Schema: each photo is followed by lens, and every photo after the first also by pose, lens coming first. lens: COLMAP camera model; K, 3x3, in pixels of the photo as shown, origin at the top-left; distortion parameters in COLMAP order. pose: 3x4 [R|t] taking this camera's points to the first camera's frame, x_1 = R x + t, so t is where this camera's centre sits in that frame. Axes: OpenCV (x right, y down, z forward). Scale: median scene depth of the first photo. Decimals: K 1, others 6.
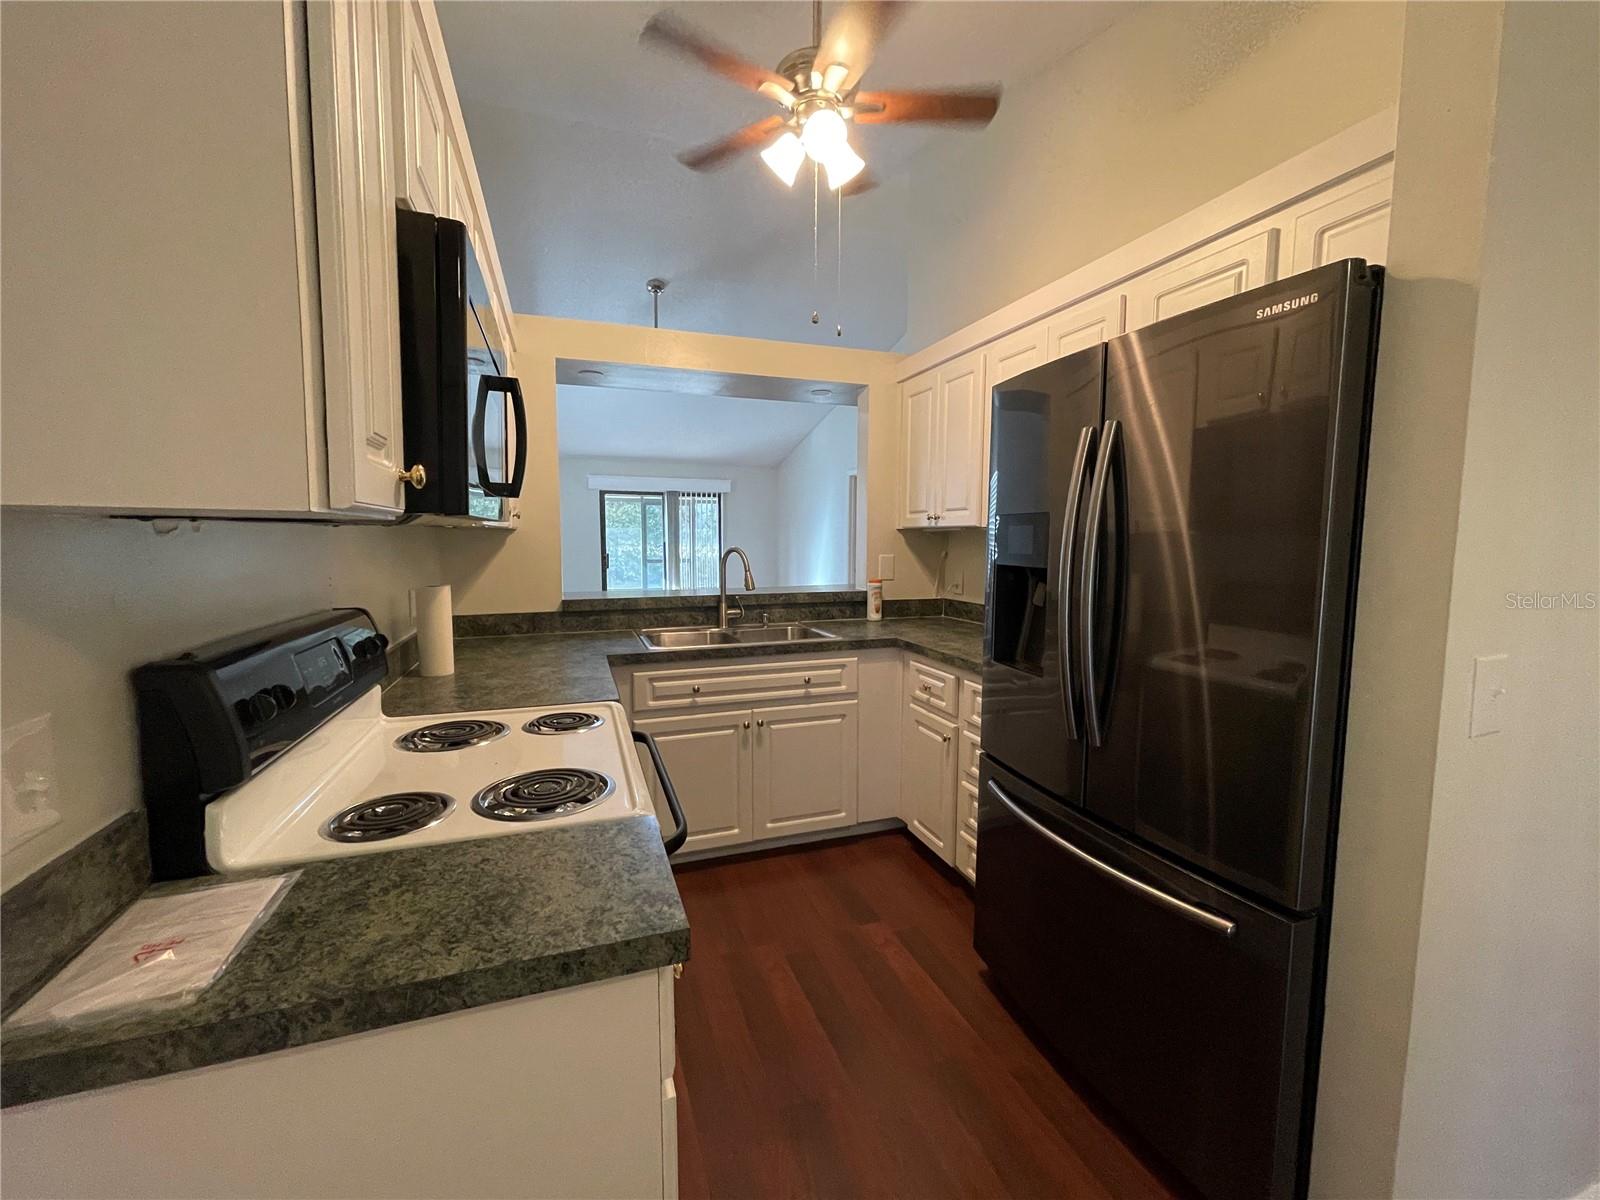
lens RADIAL K [[644.9, 0, 799.9], [0, 644.9, 596.6], [0, 0, 1]] dist [-0.011784, 0.003380]
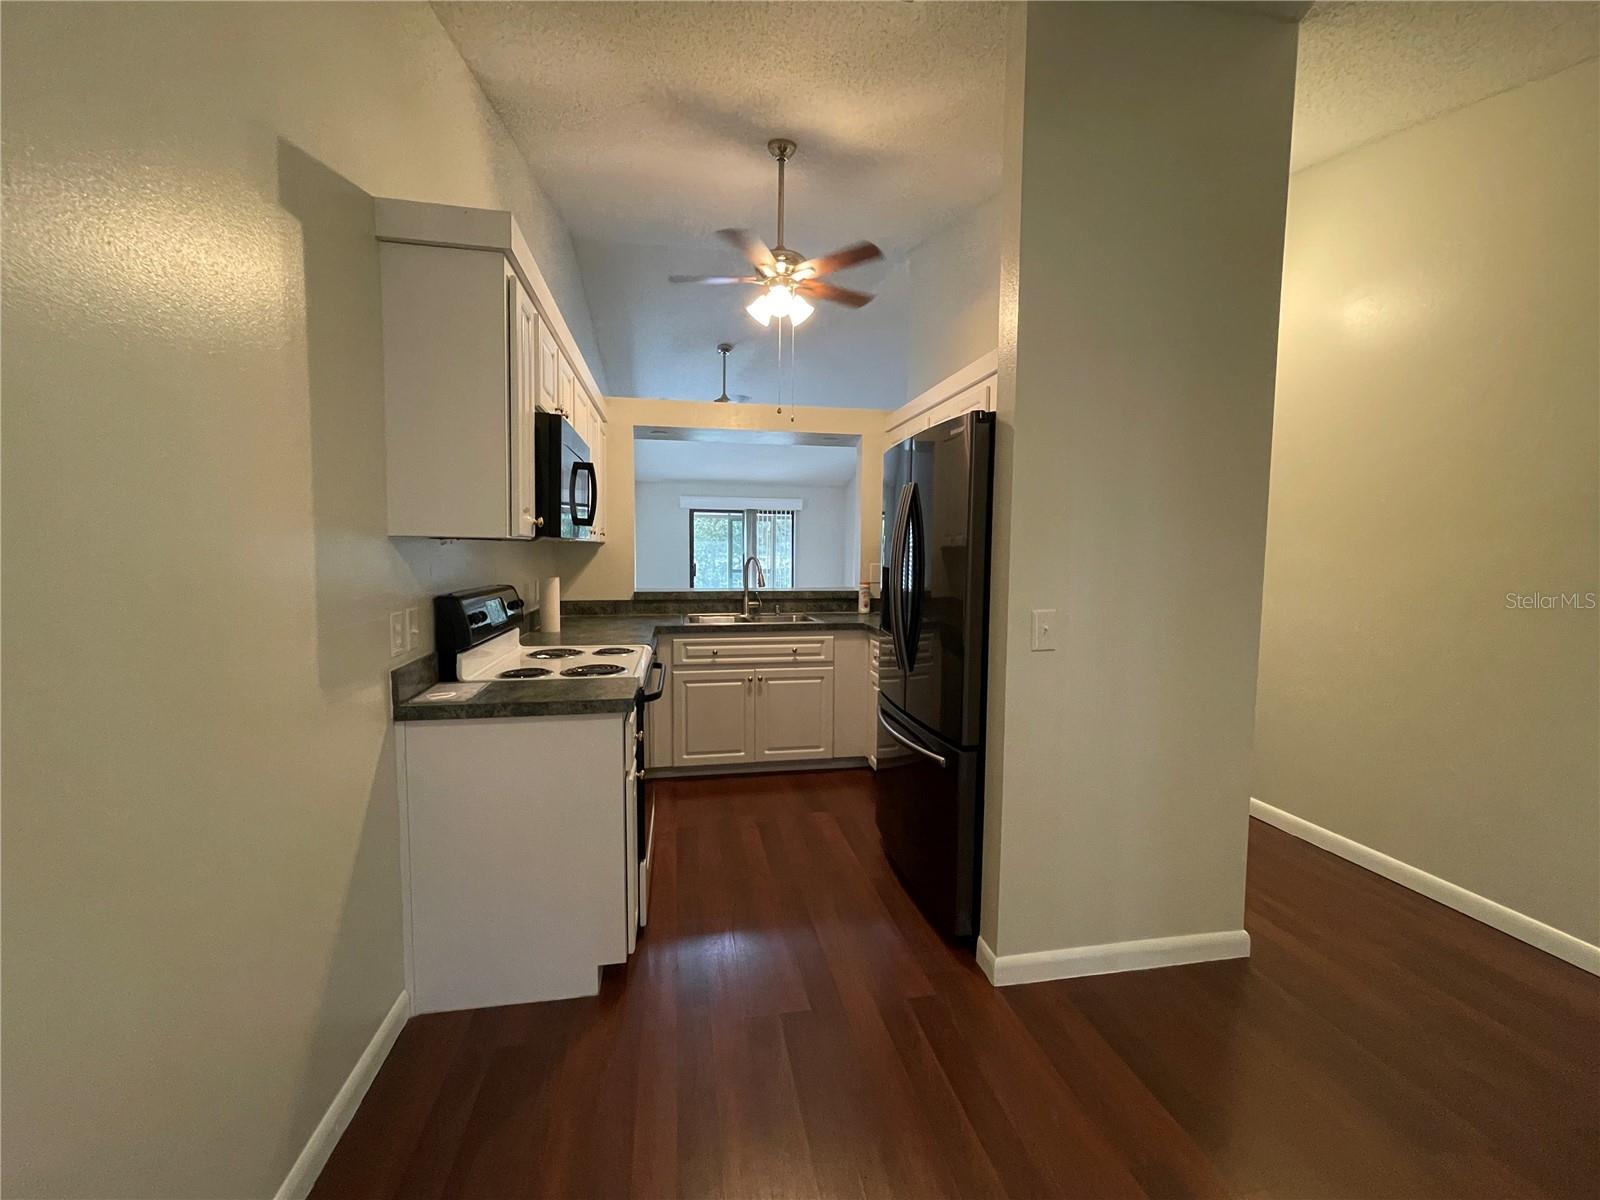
lens RADIAL K [[644.9, 0, 801.5], [0, 644.9, 597.4], [0, 0, 1]] dist [-0.011784, 0.003380]
pose [[0.988104, 0.017432, -0.152796, 0.247149], [-0.020357, 0.999638, -0.017596, 0.039797], [0.152434, 0.020497, 0.988101, -0.407398]]
